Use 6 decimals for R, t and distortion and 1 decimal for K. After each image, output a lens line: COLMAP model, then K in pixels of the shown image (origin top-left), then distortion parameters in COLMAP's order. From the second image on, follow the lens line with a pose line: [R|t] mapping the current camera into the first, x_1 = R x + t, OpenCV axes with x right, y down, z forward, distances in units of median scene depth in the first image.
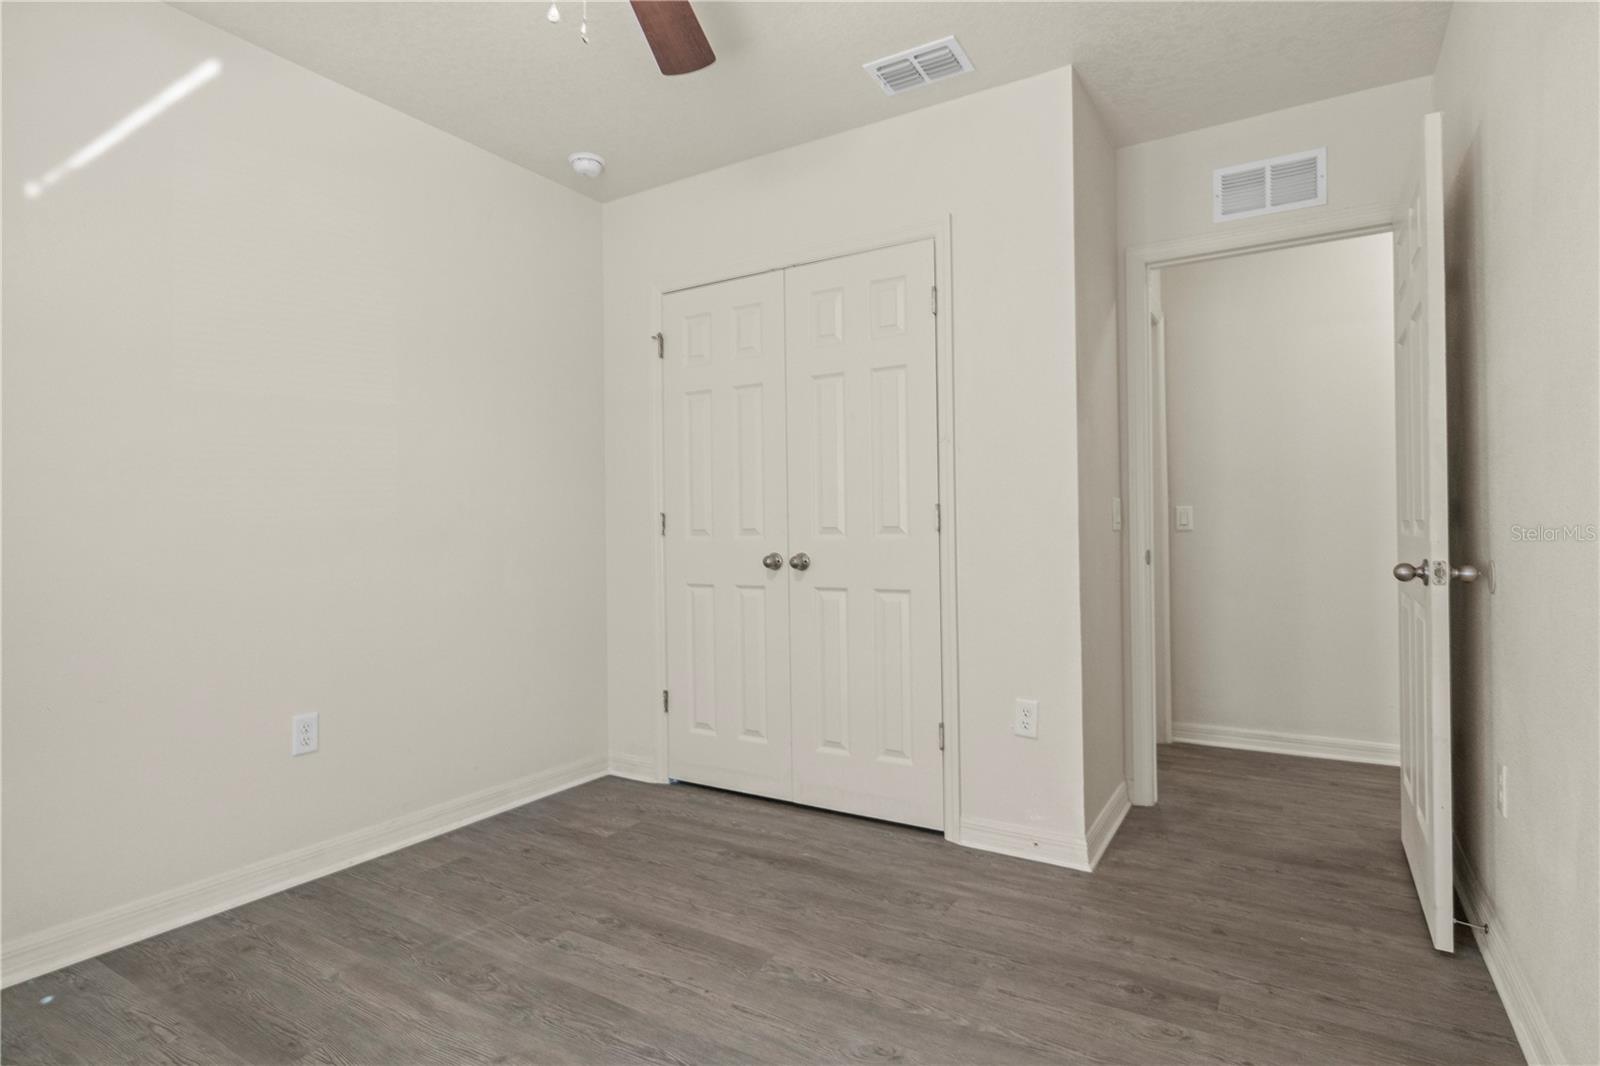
lens RADIAL K [[799.2, 0, 804.0], [0, 799.2, 520.2], [0, 0, 1]] dist [-0.010702, 0.002349]
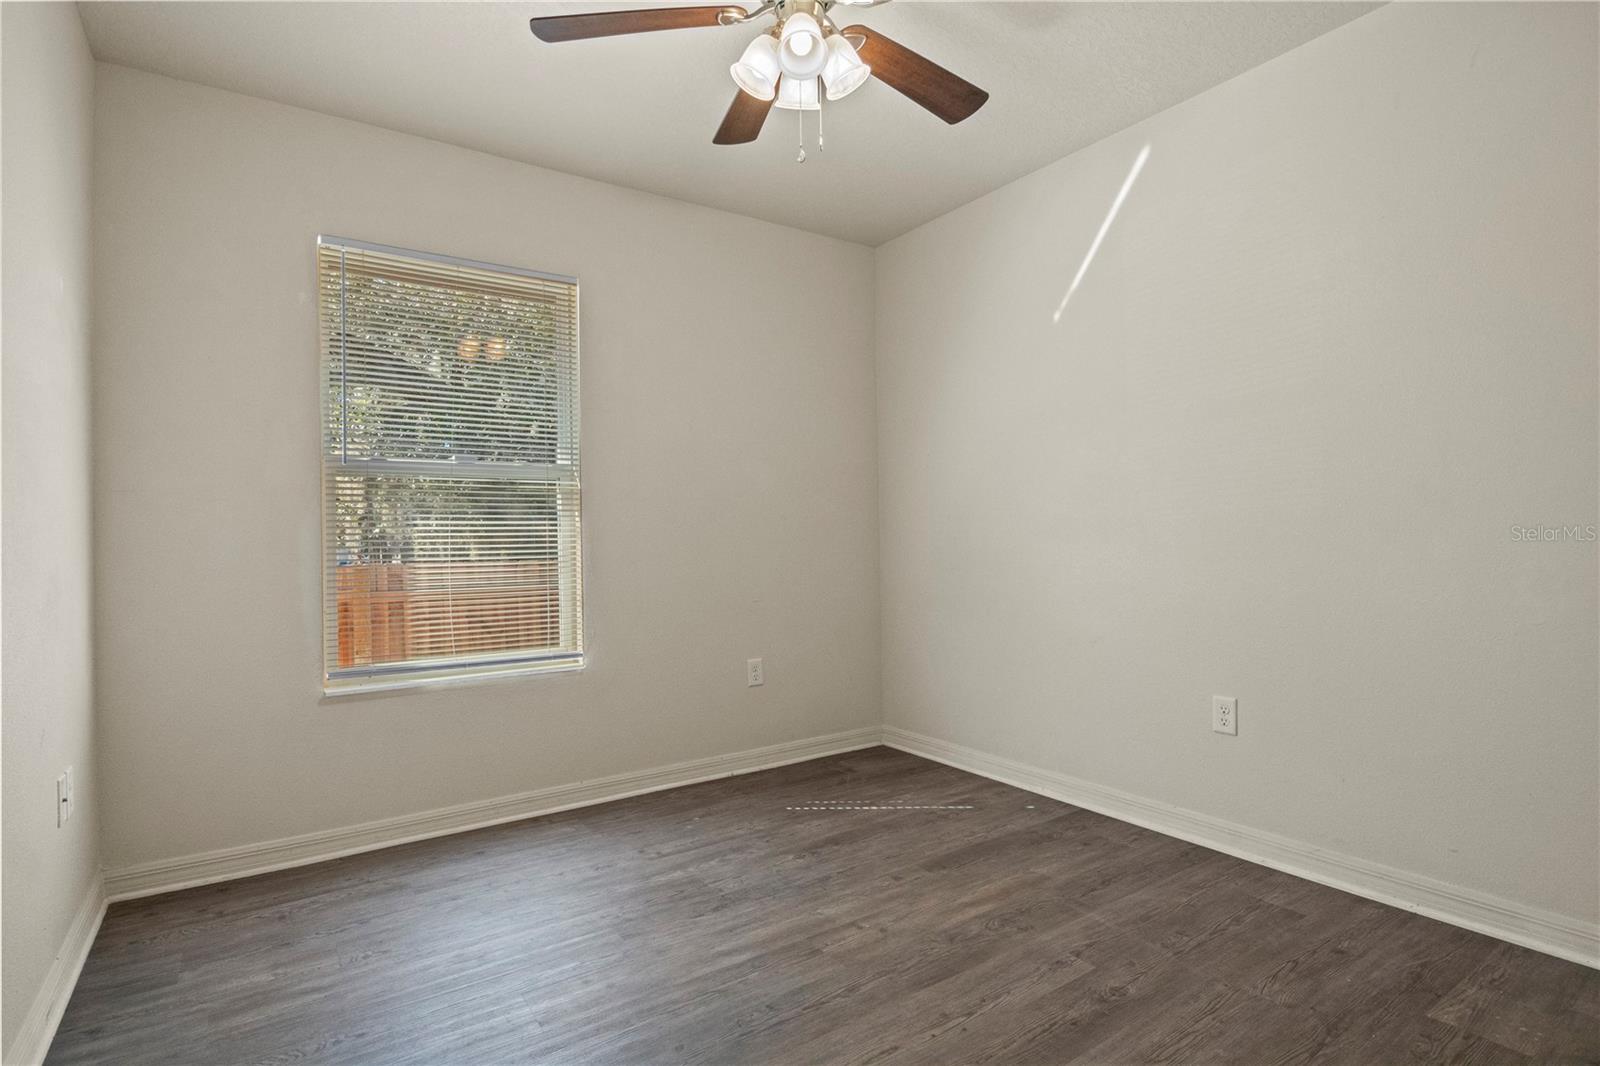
lens RADIAL K [[799.2, 0, 812.3], [0, 799.2, 520.5], [0, 0, 1]] dist [-0.010702, 0.002349]
pose [[-0.399758, -0.002280, -0.916618, 0.689794], [0.036830, 0.999149, -0.018548, 0.011245], [0.915881, -0.041174, -0.399334, 1.126299]]
